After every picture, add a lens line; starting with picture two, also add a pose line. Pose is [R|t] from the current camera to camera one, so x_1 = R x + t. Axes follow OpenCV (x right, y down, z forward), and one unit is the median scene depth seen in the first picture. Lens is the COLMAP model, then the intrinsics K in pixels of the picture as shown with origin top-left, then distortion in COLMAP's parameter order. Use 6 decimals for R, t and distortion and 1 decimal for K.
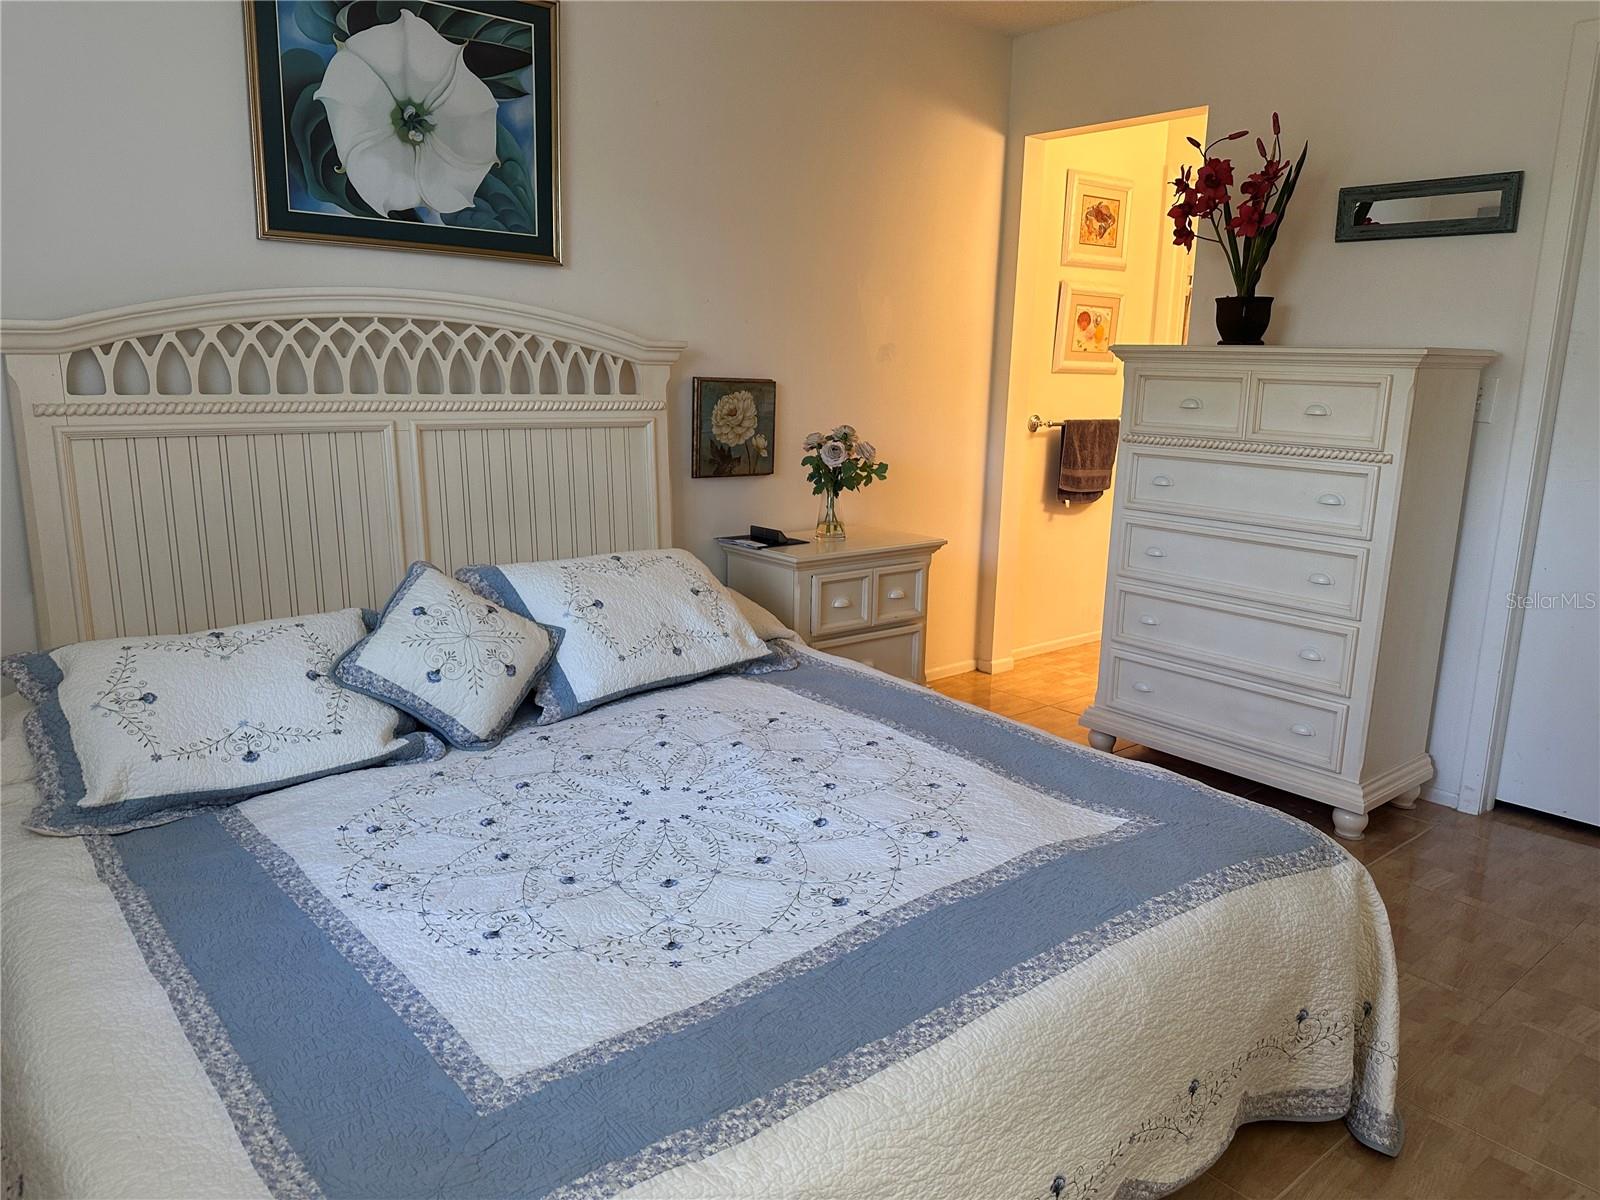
lens RADIAL K [[1128.3, 0, 800.0], [0, 1128.3, 600.0], [0, 0, 1]] dist [0.097352, -0.167121]
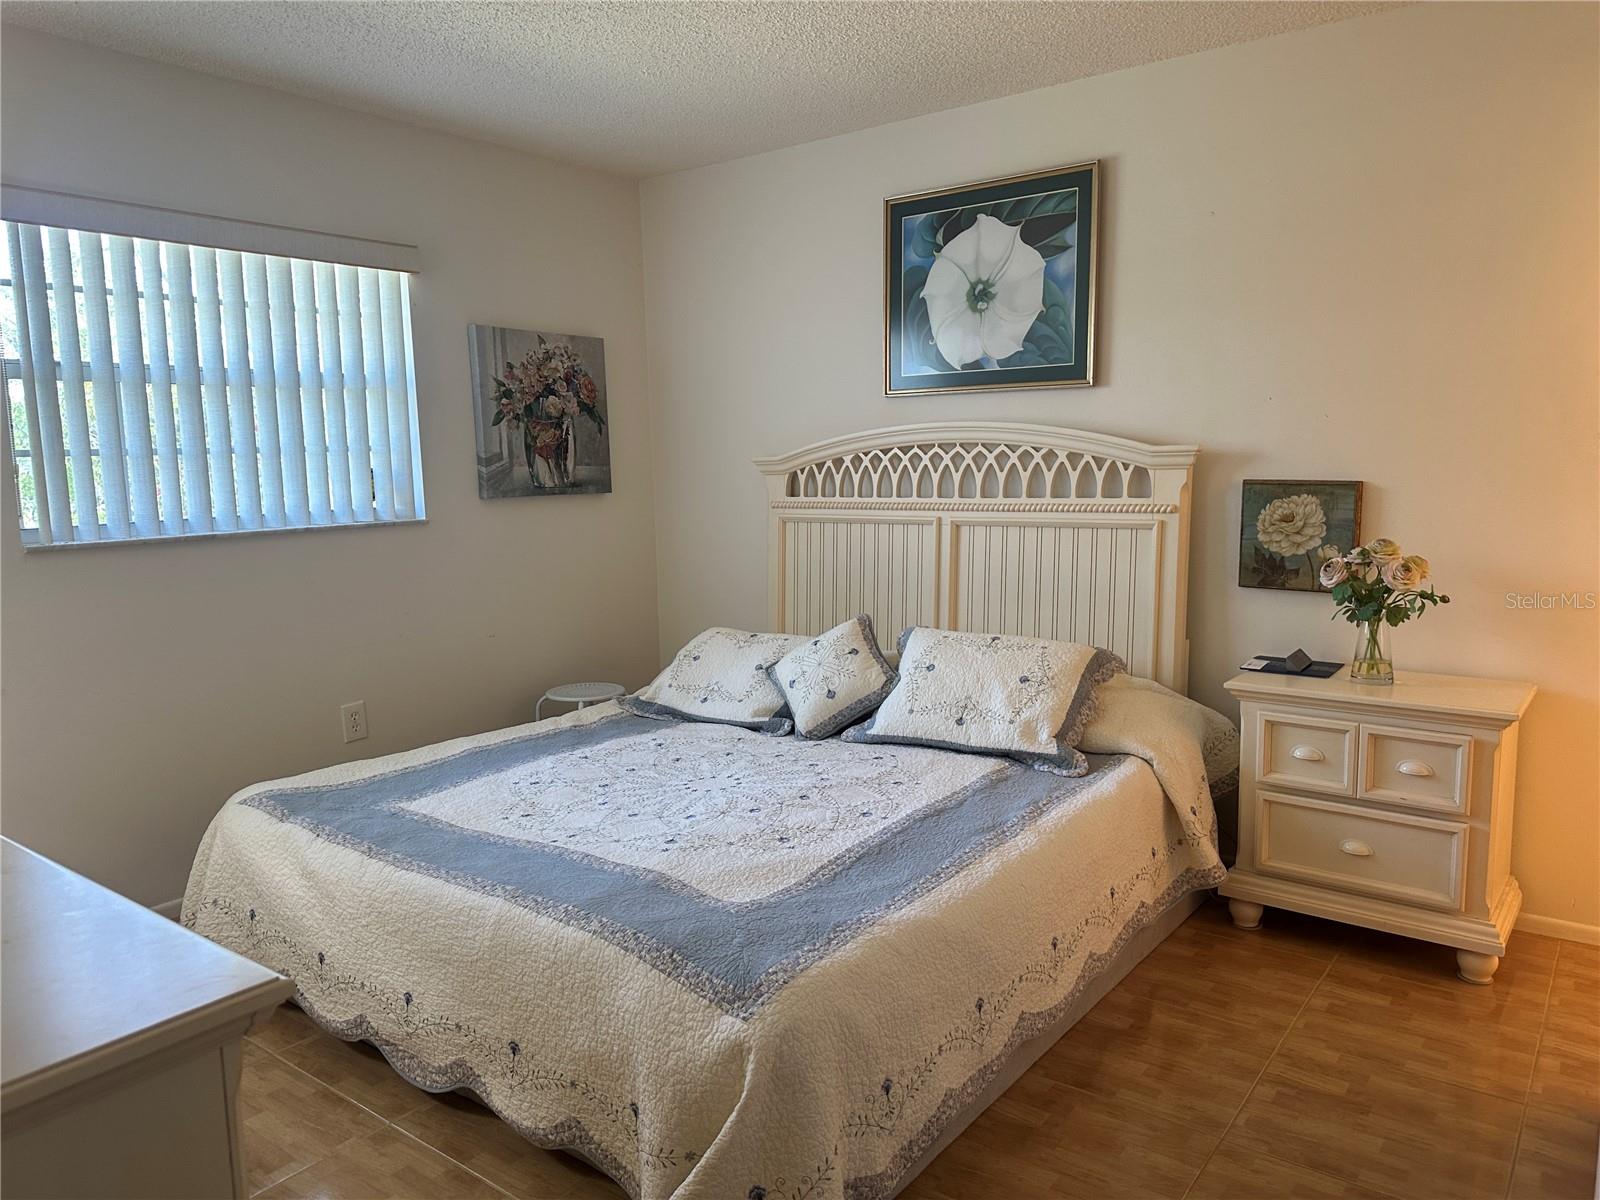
lens RADIAL K [[1113.1, 0, 792.0], [0, 1113.1, 602.7], [0, 0, 1]] dist [0.115618, -0.150699]
pose [[0.203531, 0.099680, -0.973981, 0.889237], [-0.178699, 0.981875, 0.063145, -0.106227], [0.962622, 0.161197, 0.217655, 0.538756]]
